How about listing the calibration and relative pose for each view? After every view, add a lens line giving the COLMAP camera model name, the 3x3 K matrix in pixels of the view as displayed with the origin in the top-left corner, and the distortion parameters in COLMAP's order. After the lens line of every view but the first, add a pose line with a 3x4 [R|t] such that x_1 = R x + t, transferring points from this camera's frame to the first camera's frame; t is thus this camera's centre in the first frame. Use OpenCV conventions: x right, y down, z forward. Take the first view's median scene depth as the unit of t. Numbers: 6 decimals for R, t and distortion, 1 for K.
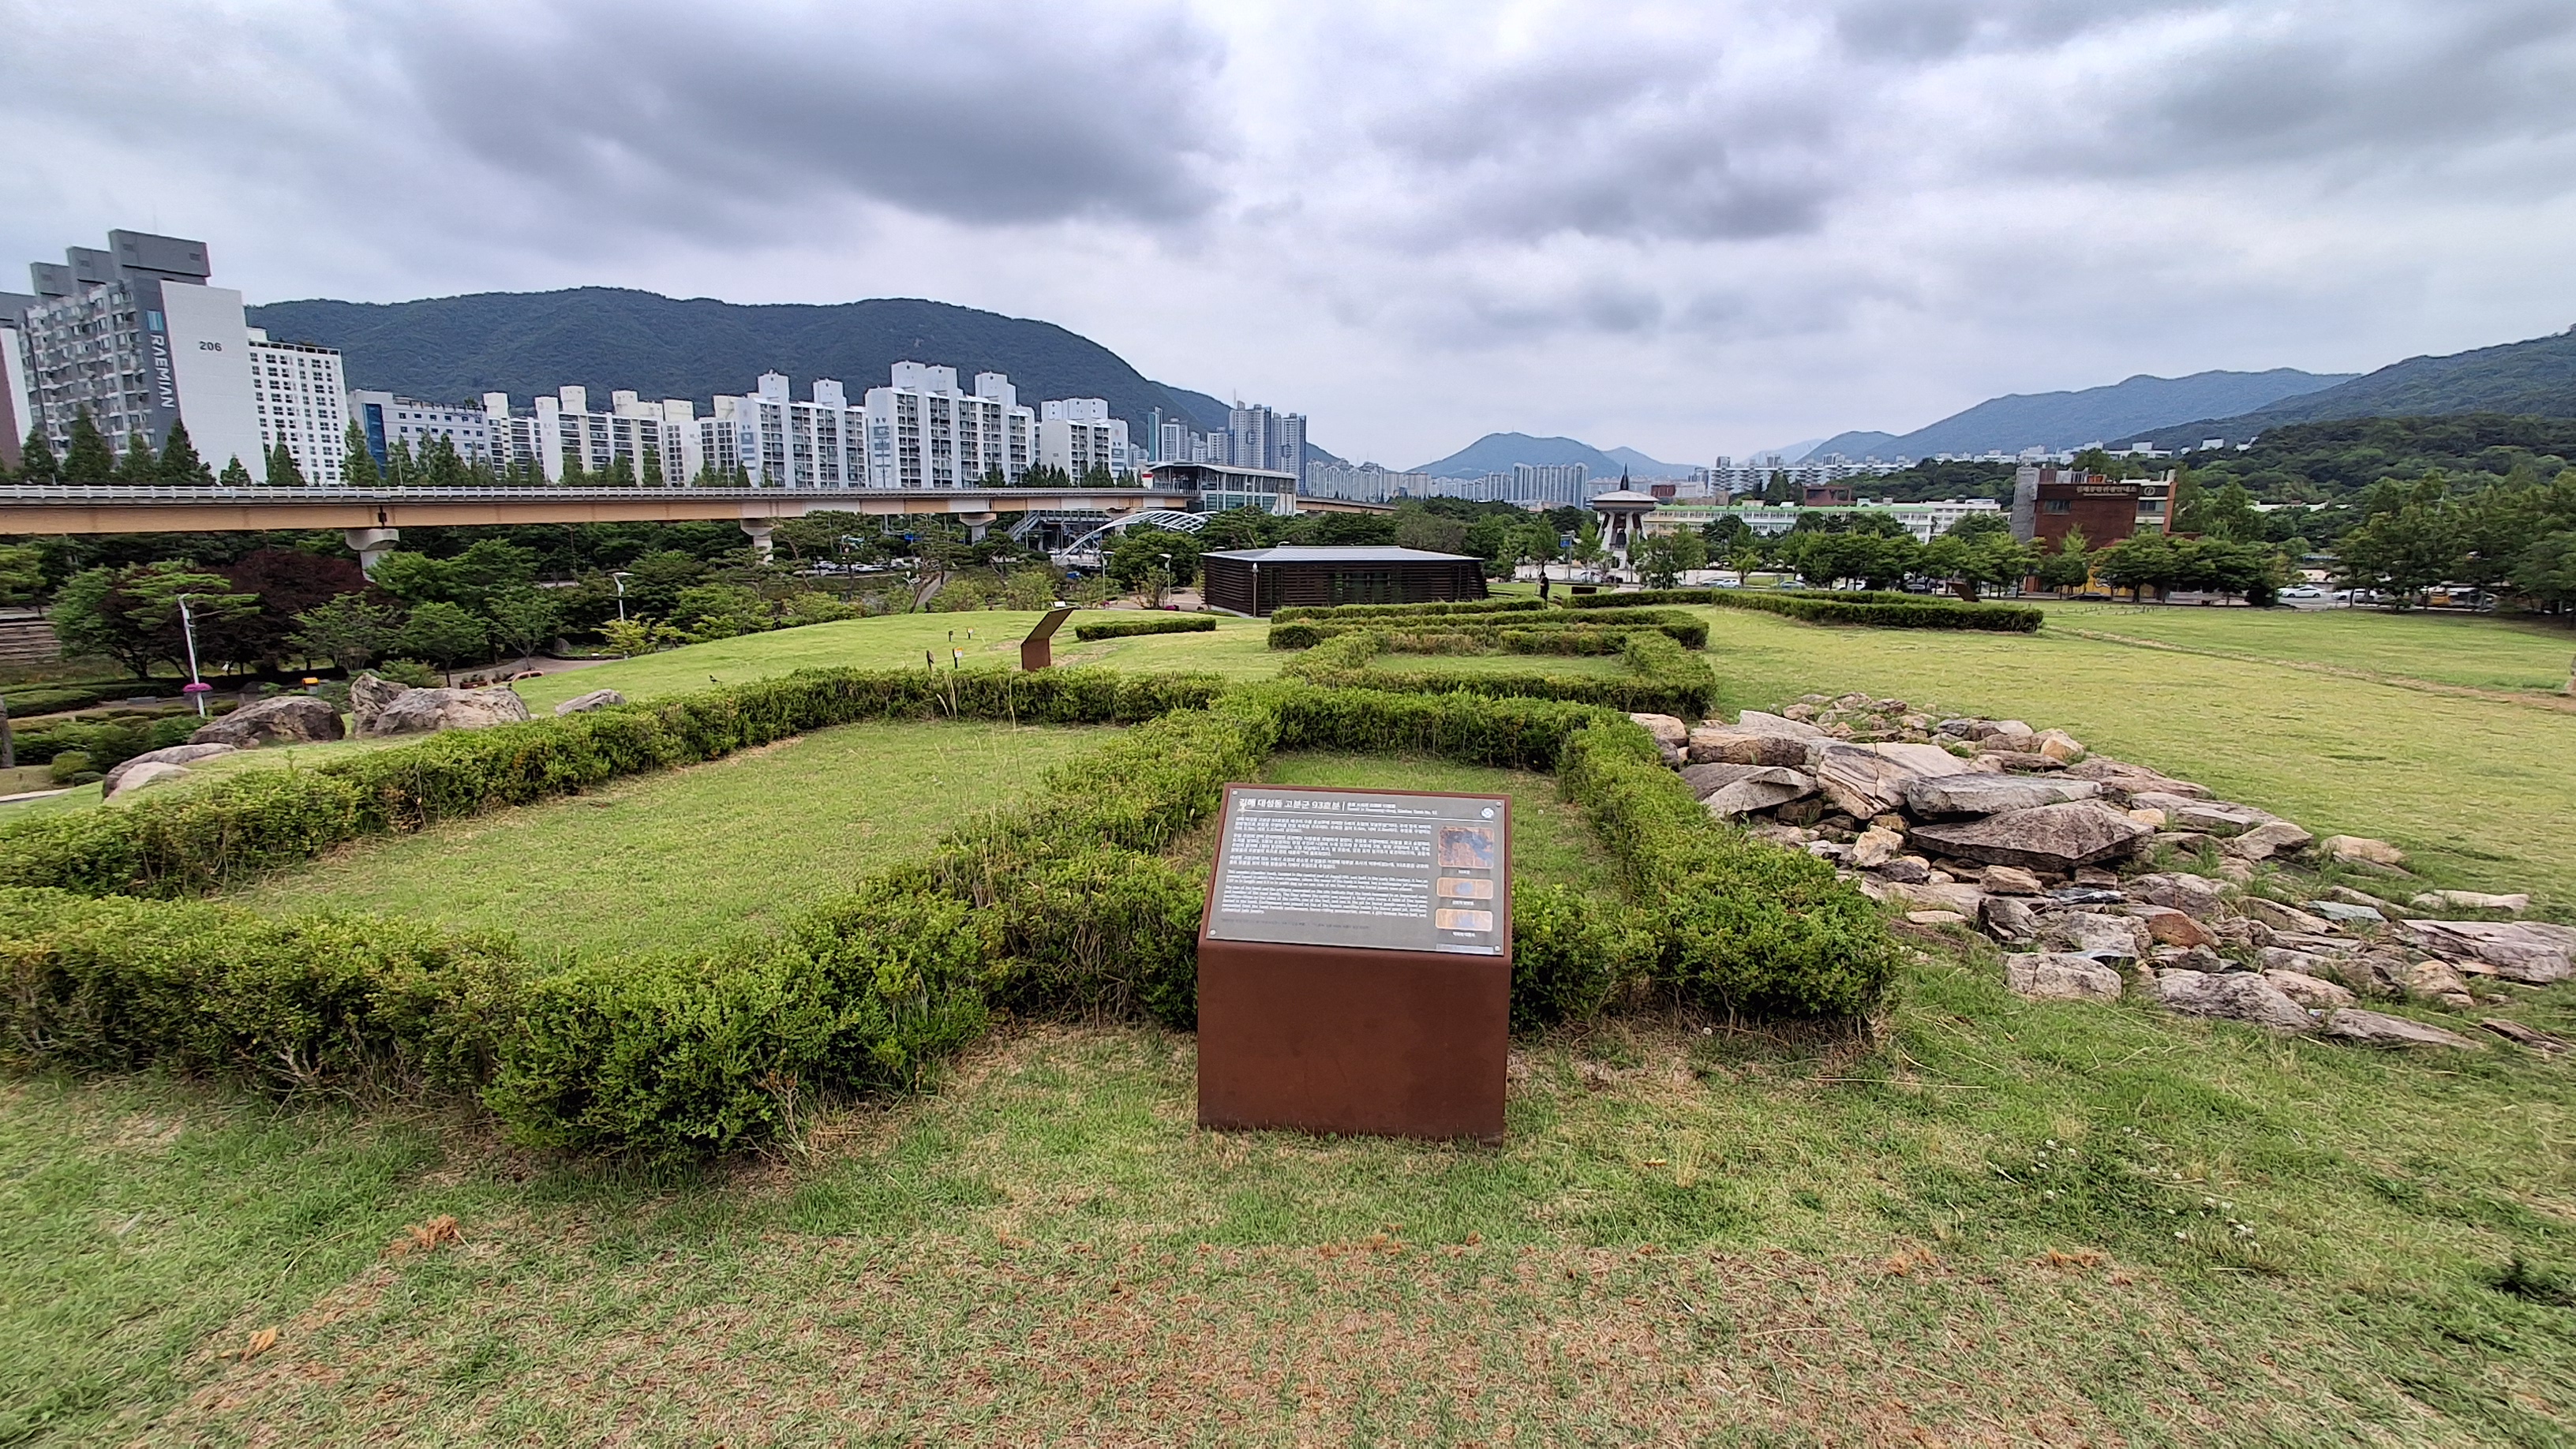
lens RADIAL K [[1185.4, 0, 1313.5], [0, 1185.4, 728.9], [0, 0, 1]] dist [-0.034485, 0.035939]
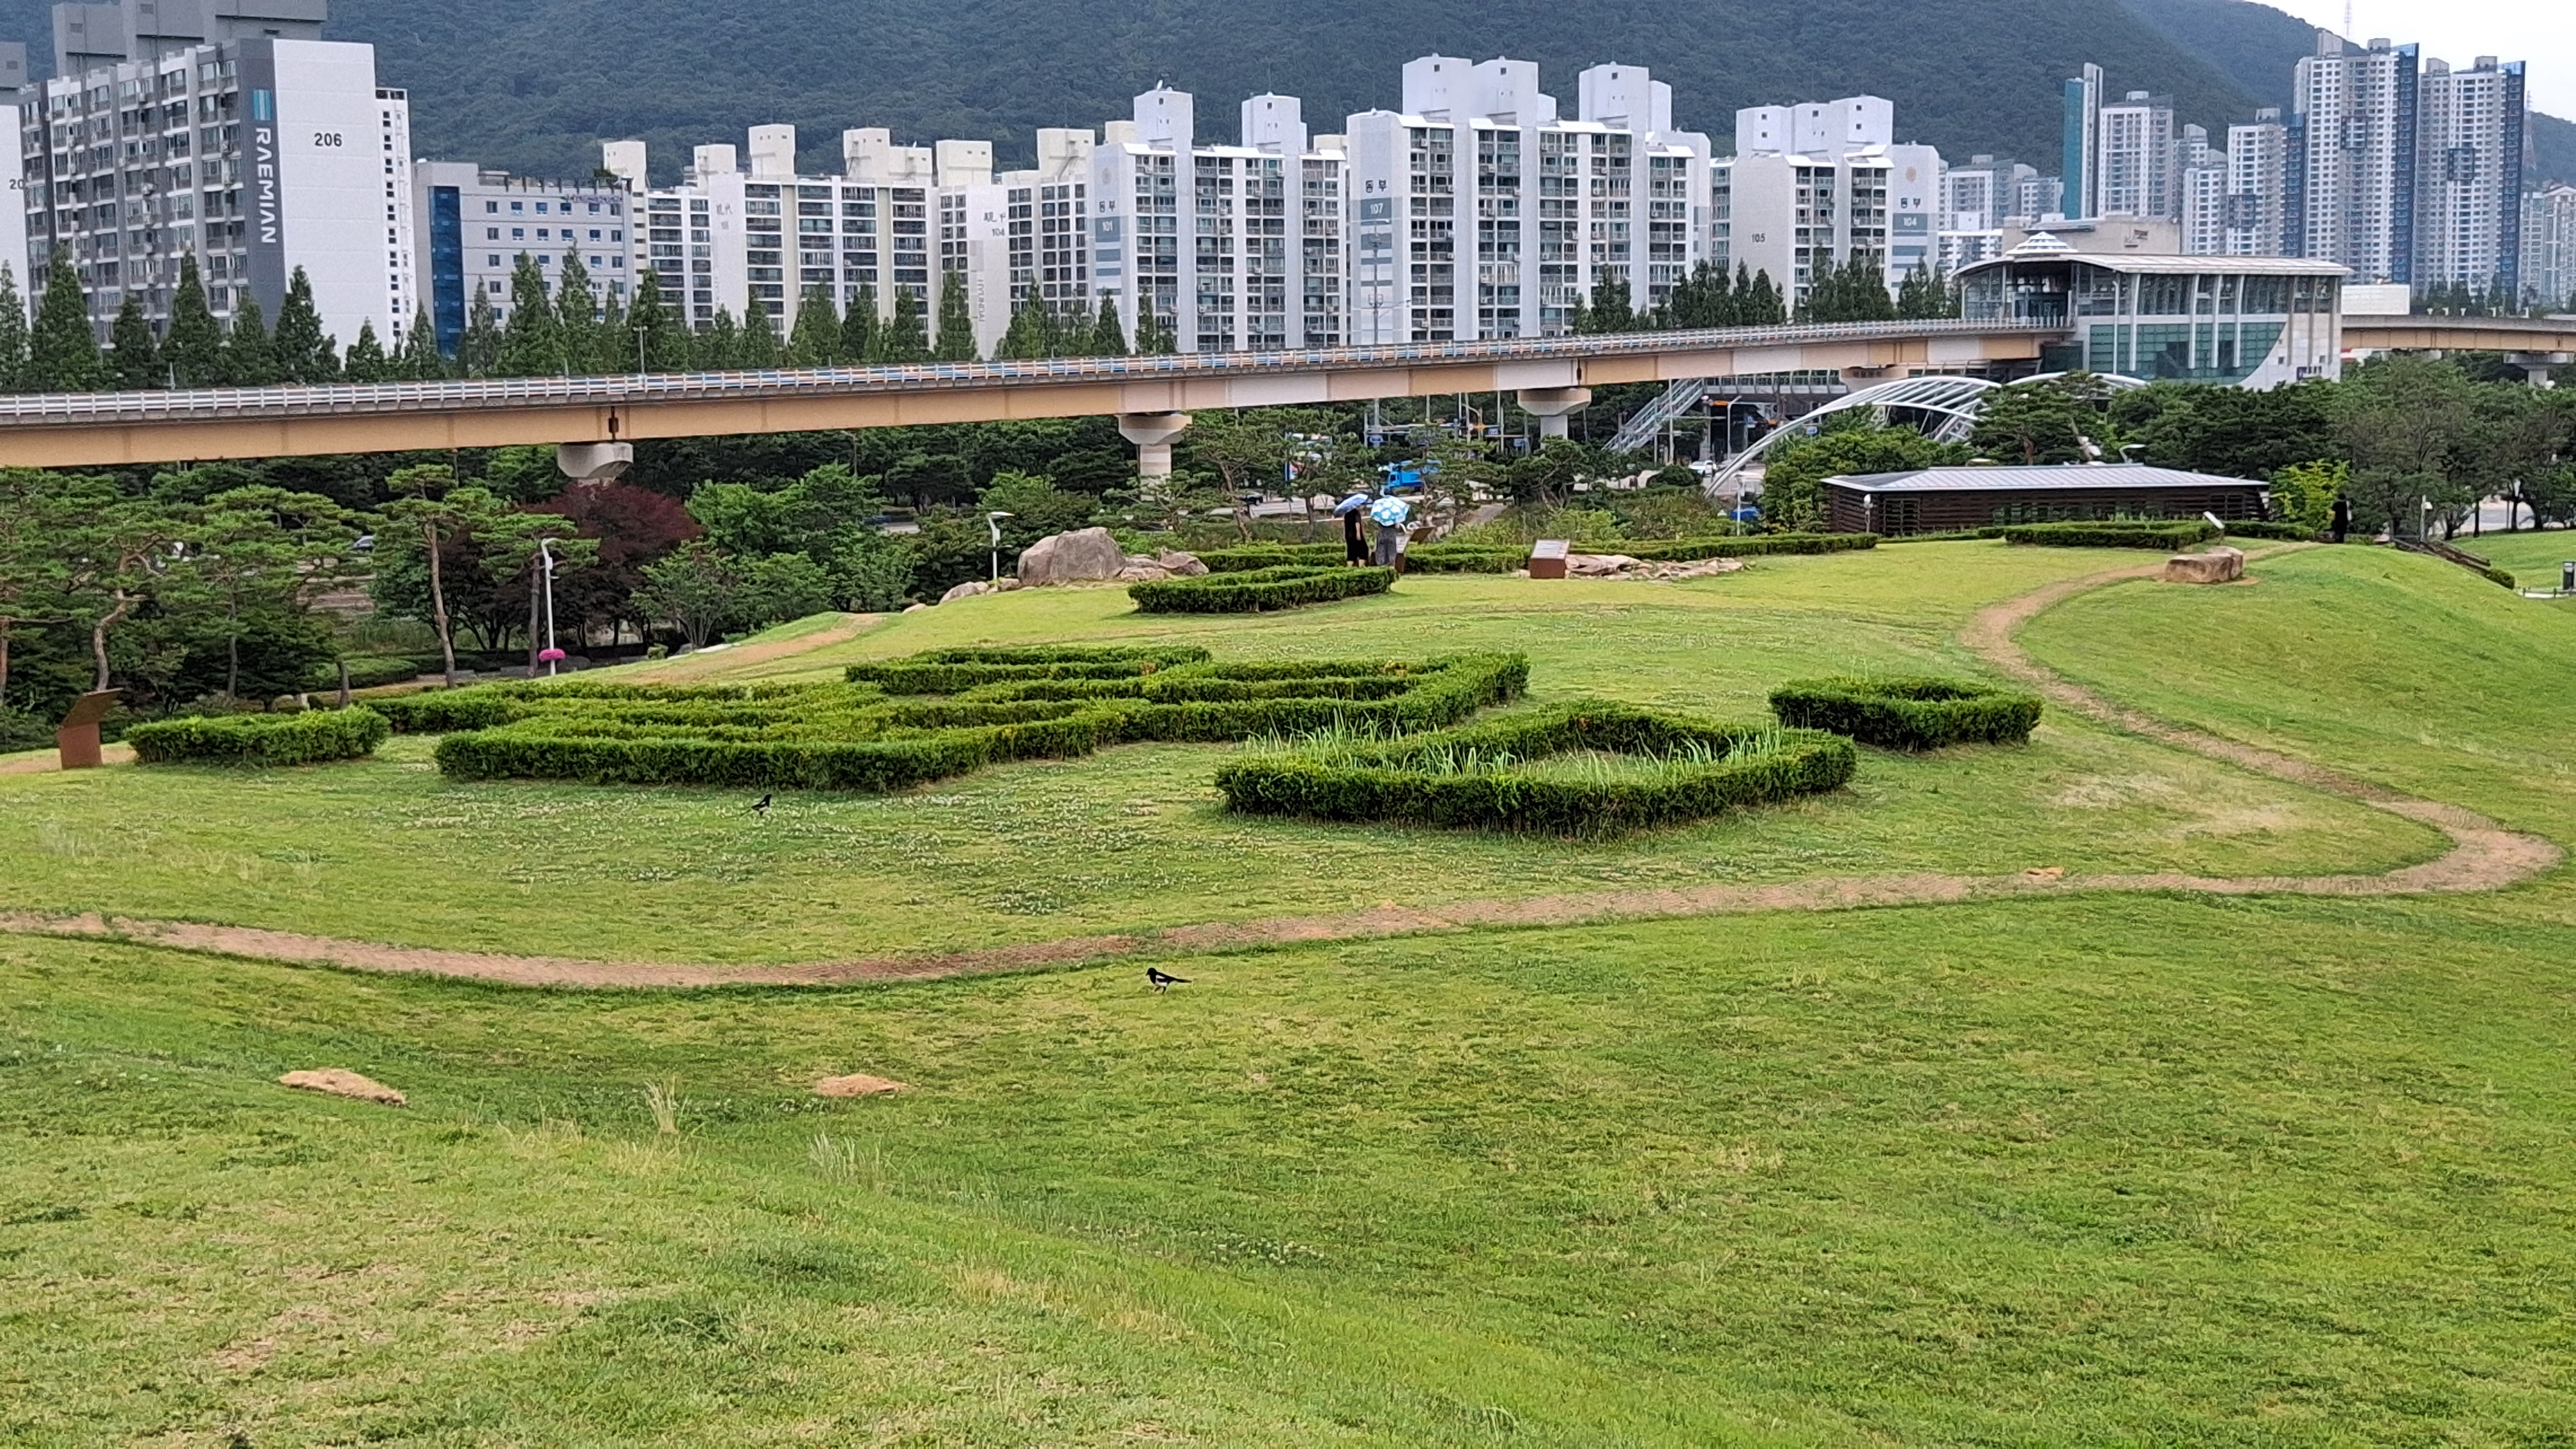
lens RADIAL K [[3271.9, 0, 1288.0], [0, 3271.9, 724.5], [0, 0, 1]] dist [0.079754, -0.040283]
pose [[0.931201, 0.019500, -0.363983, 0.077993], [-0.043459, 0.997385, -0.057748, 0.027480], [0.361905, 0.069593, 0.929613, -0.206302]]
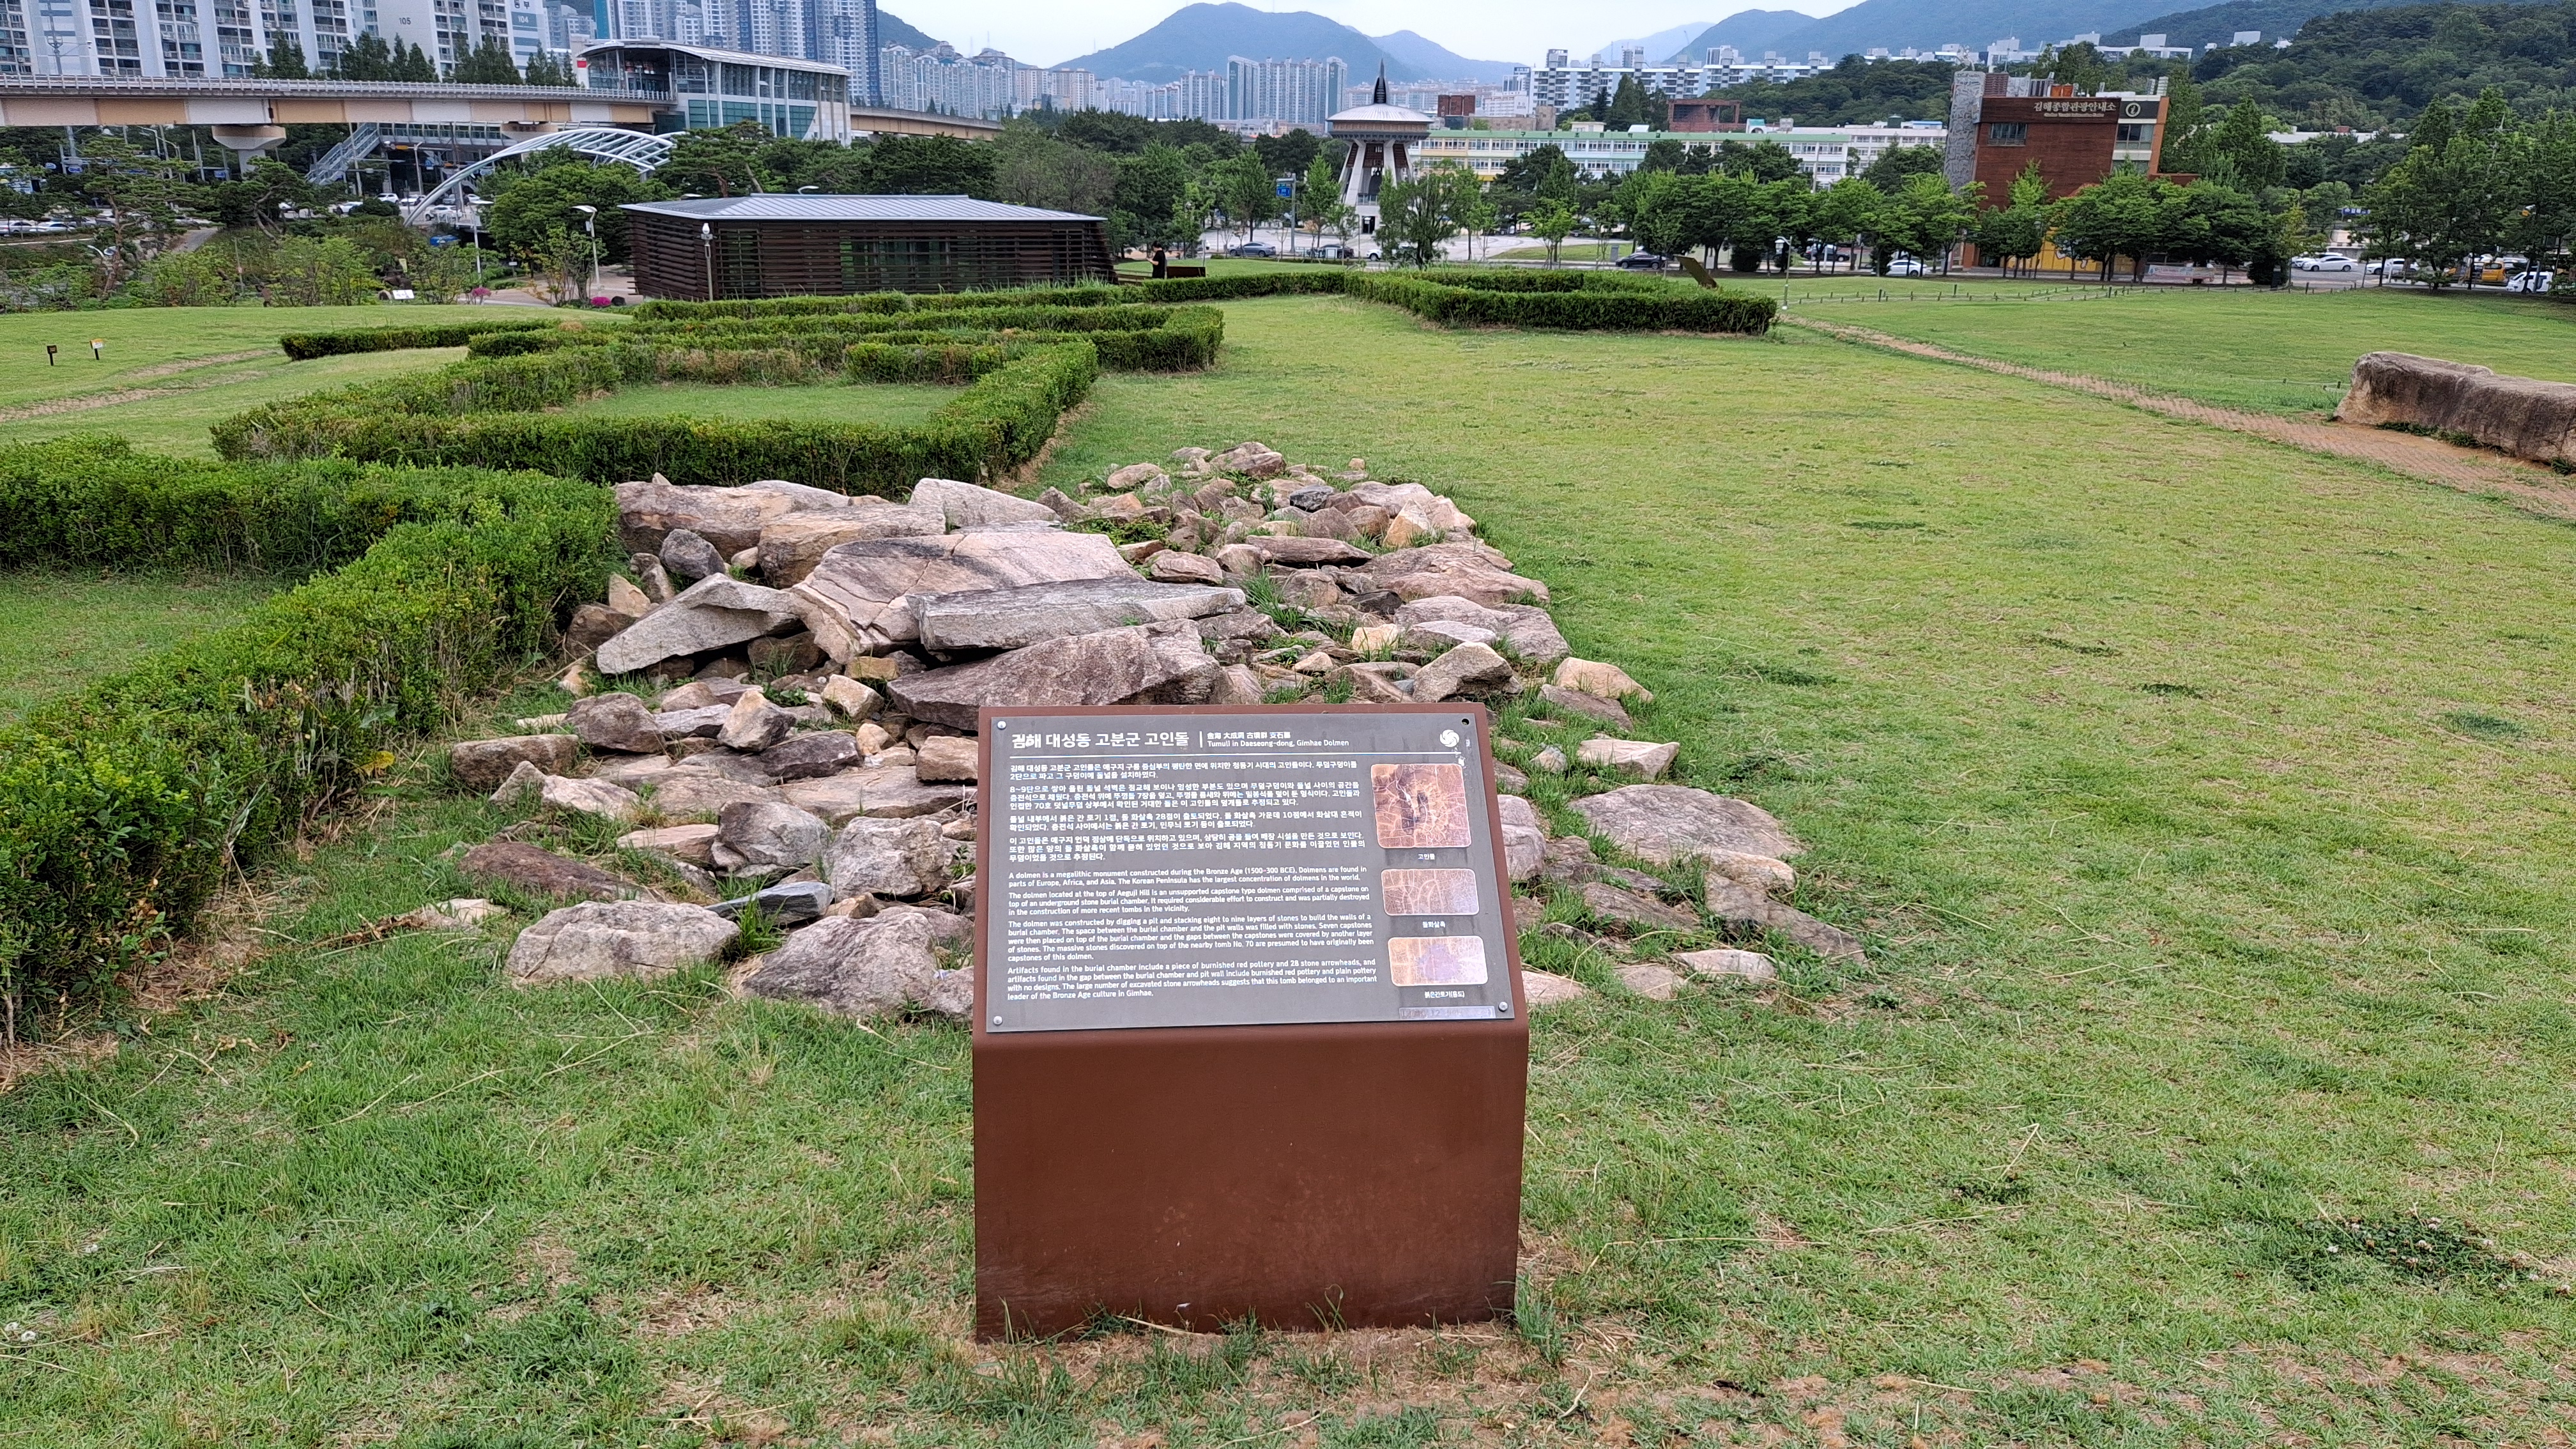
lens RADIAL K [[1877.6, 0, 1288.0], [0, 1877.6, 724.5], [0, 0, 1]] dist [0.059706, -0.057847]
pose [[0.981303, -0.048077, 0.186369, 0.011164], [0.025427, 0.992196, 0.122072, -0.000104], [-0.190783, -0.115050, 0.974867, 0.000073]]
